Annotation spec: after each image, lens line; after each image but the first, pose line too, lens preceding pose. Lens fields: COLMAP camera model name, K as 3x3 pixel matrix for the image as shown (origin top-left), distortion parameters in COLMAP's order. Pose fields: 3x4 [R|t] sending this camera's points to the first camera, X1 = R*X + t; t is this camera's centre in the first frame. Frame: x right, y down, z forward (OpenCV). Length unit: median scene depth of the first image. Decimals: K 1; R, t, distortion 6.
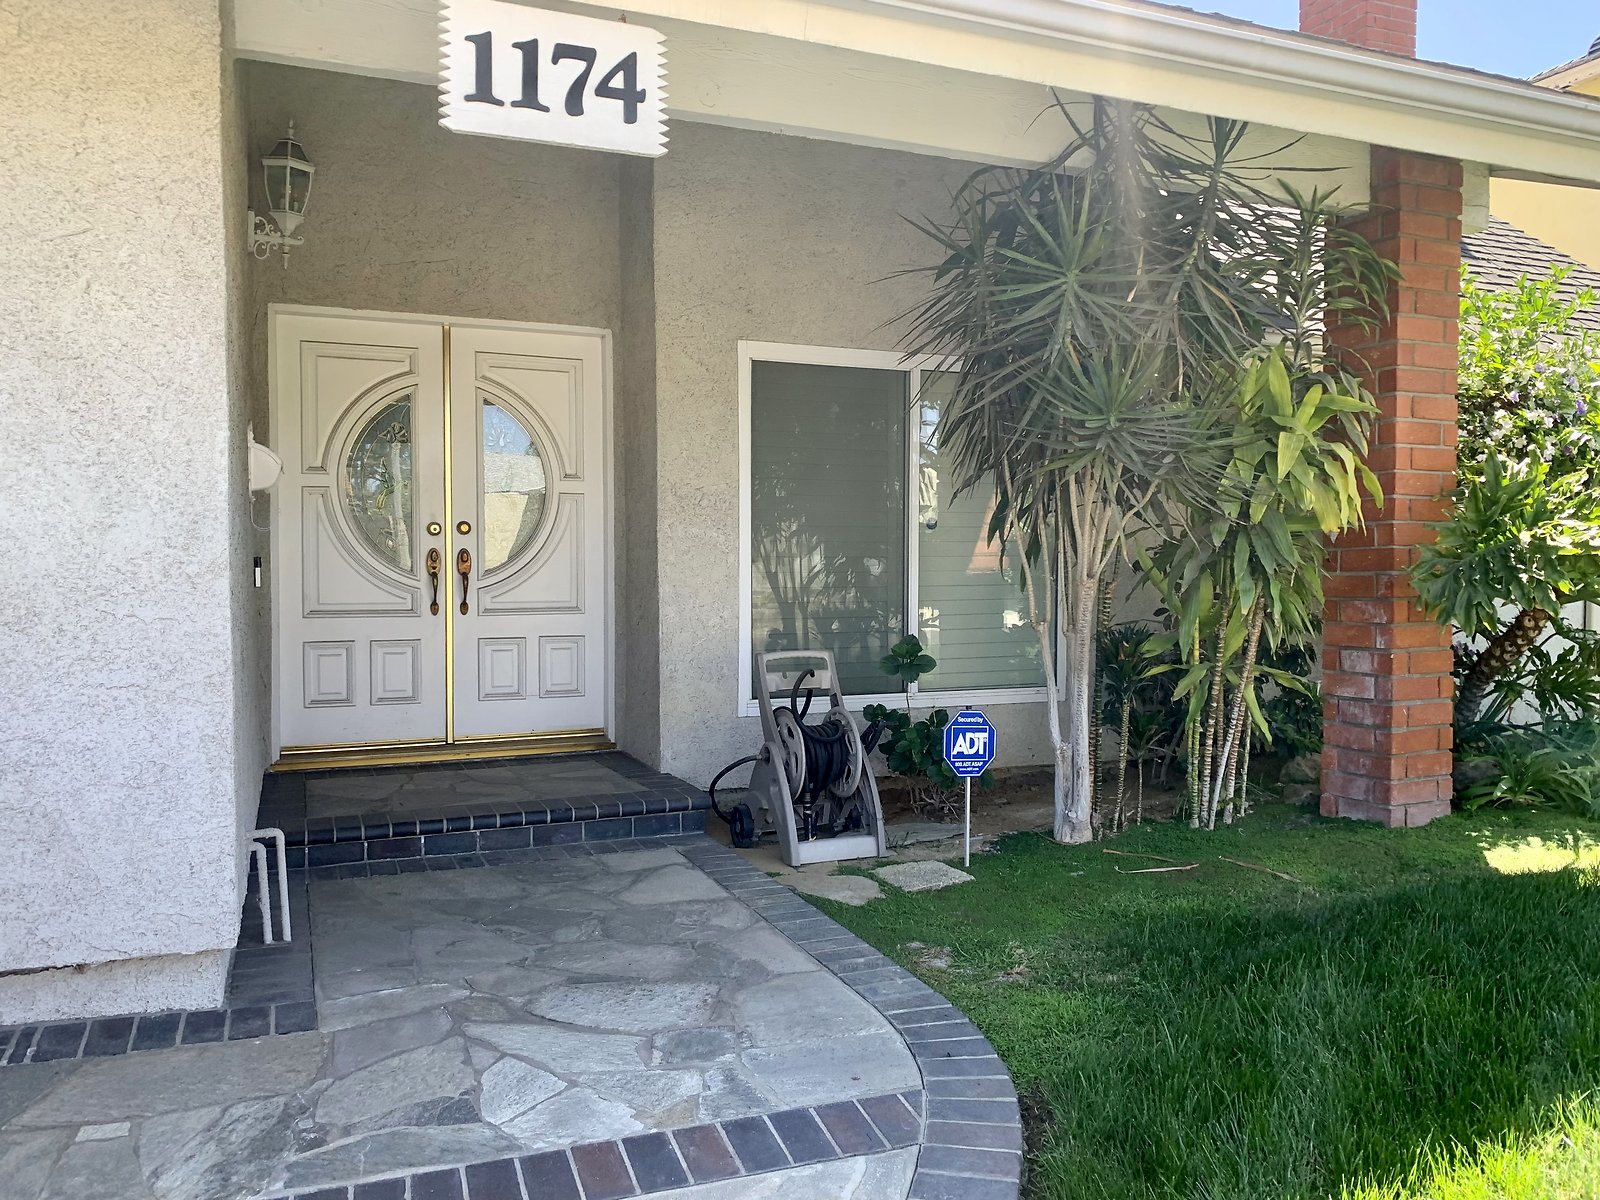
lens RADIAL K [[1225.6, 0, 816.7], [0, 1225.6, 596.0], [0, 0, 1]] dist [0.032390, -0.036362]
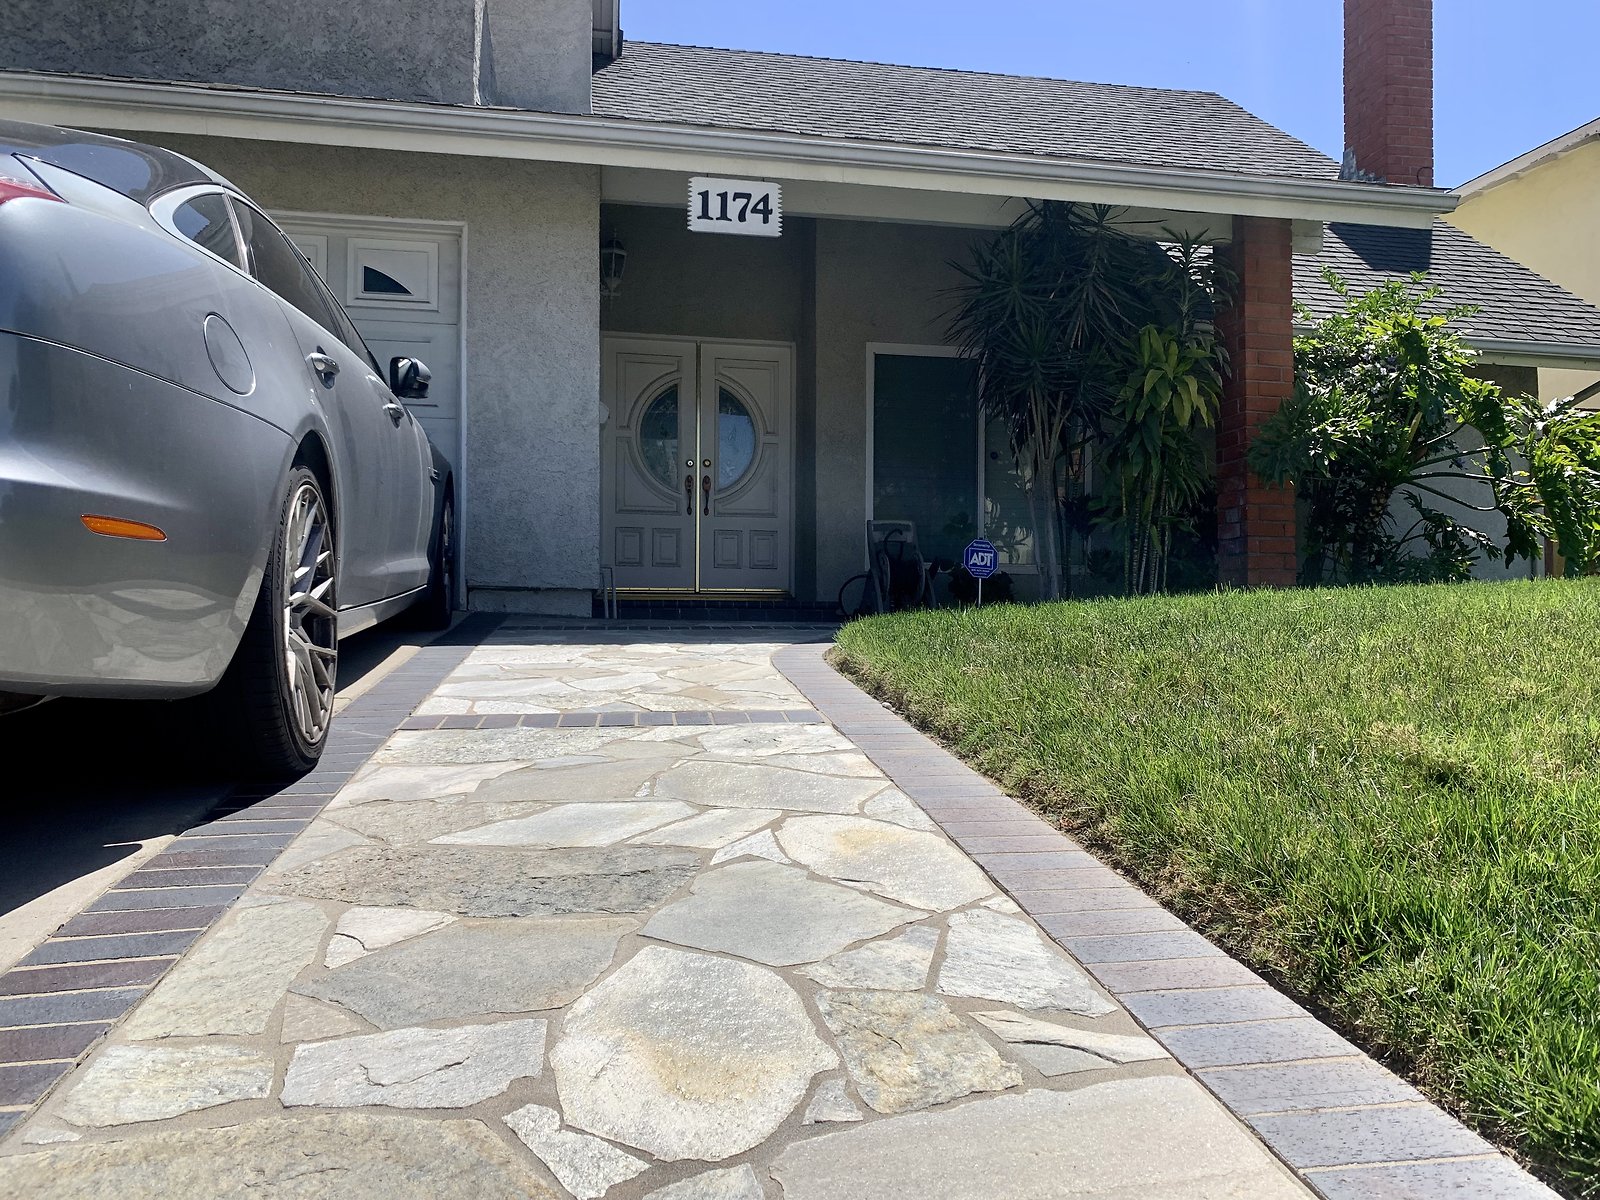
lens RADIAL K [[1225.6, 0, 818.8], [0, 1225.6, 591.9], [0, 0, 1]] dist [0.032390, -0.036362]
pose [[0.978536, 0.000143, -0.206074, 0.247405], [-0.012345, 0.998244, -0.057927, 0.259817], [0.205704, 0.059228, 0.976820, -0.704348]]
